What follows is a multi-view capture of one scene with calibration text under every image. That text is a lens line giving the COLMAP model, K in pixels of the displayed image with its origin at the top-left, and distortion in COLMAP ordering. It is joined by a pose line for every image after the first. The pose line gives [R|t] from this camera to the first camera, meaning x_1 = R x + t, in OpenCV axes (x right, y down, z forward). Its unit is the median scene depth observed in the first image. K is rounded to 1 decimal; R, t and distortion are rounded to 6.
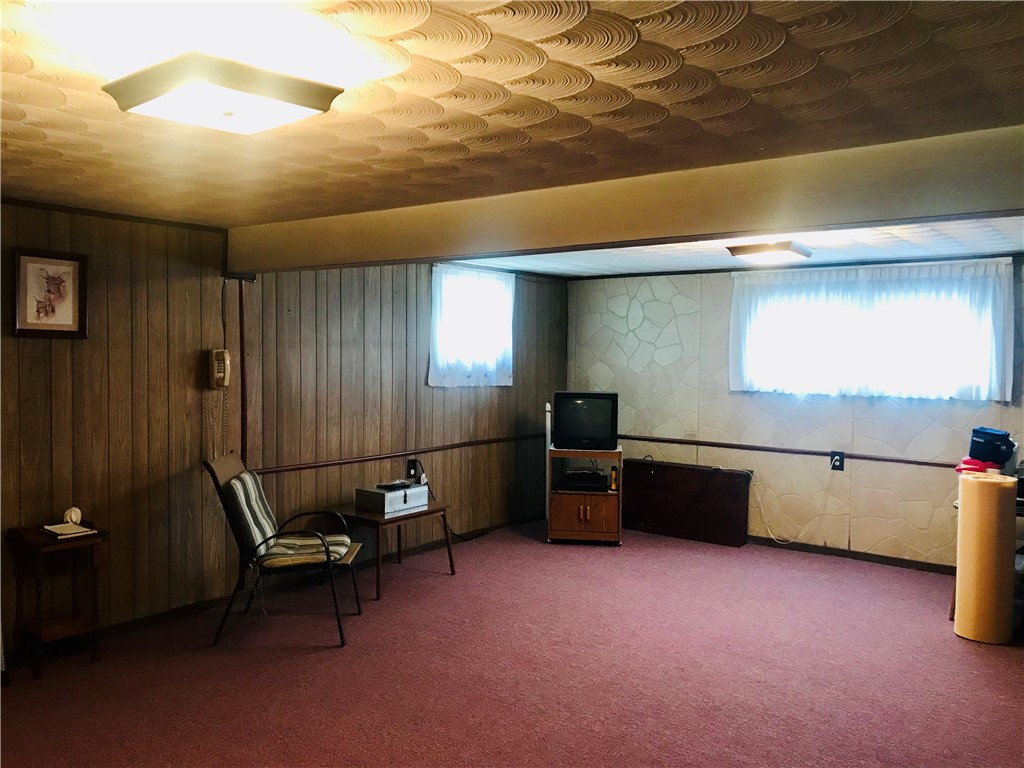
lens RADIAL K [[841.7, 0, 515.6], [0, 841.7, 383.6], [0, 0, 1]] dist [0.062181, -0.079791]
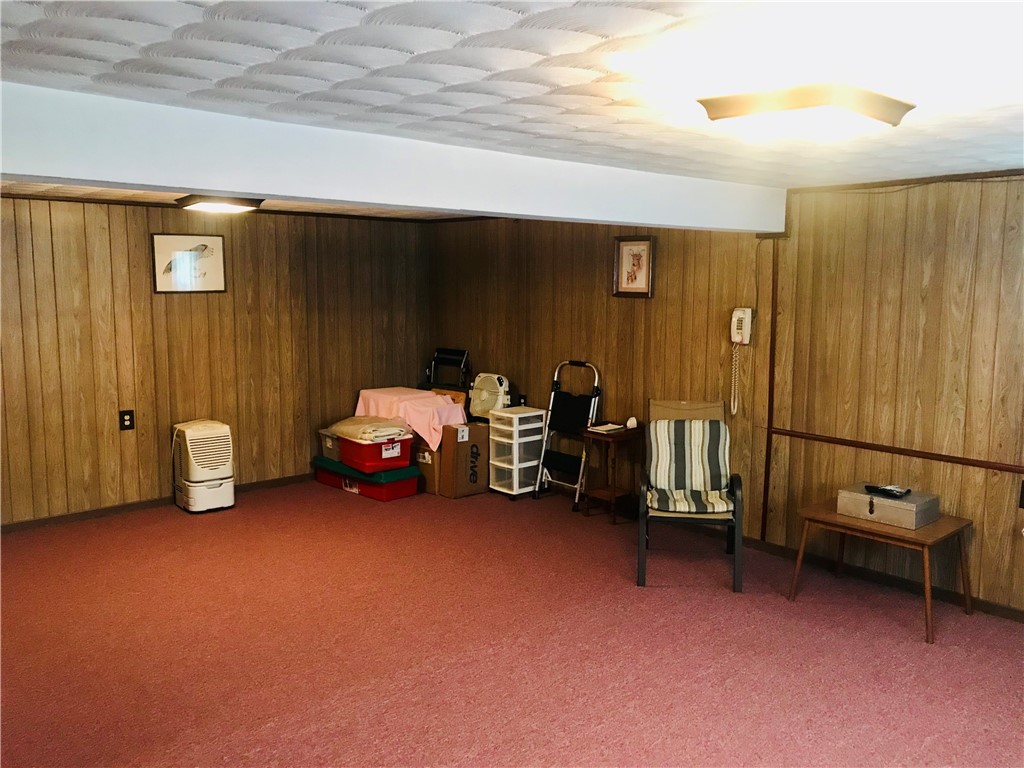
lens RADIAL K [[841.7, 0, 516.8], [0, 841.7, 382.2], [0, 0, 1]] dist [0.062181, -0.079791]
pose [[-0.204430, 0.095767, -0.974185, 0.832503], [-0.053018, 0.992659, 0.108709, -0.052321], [0.977444, 0.073872, -0.197852, 1.028756]]
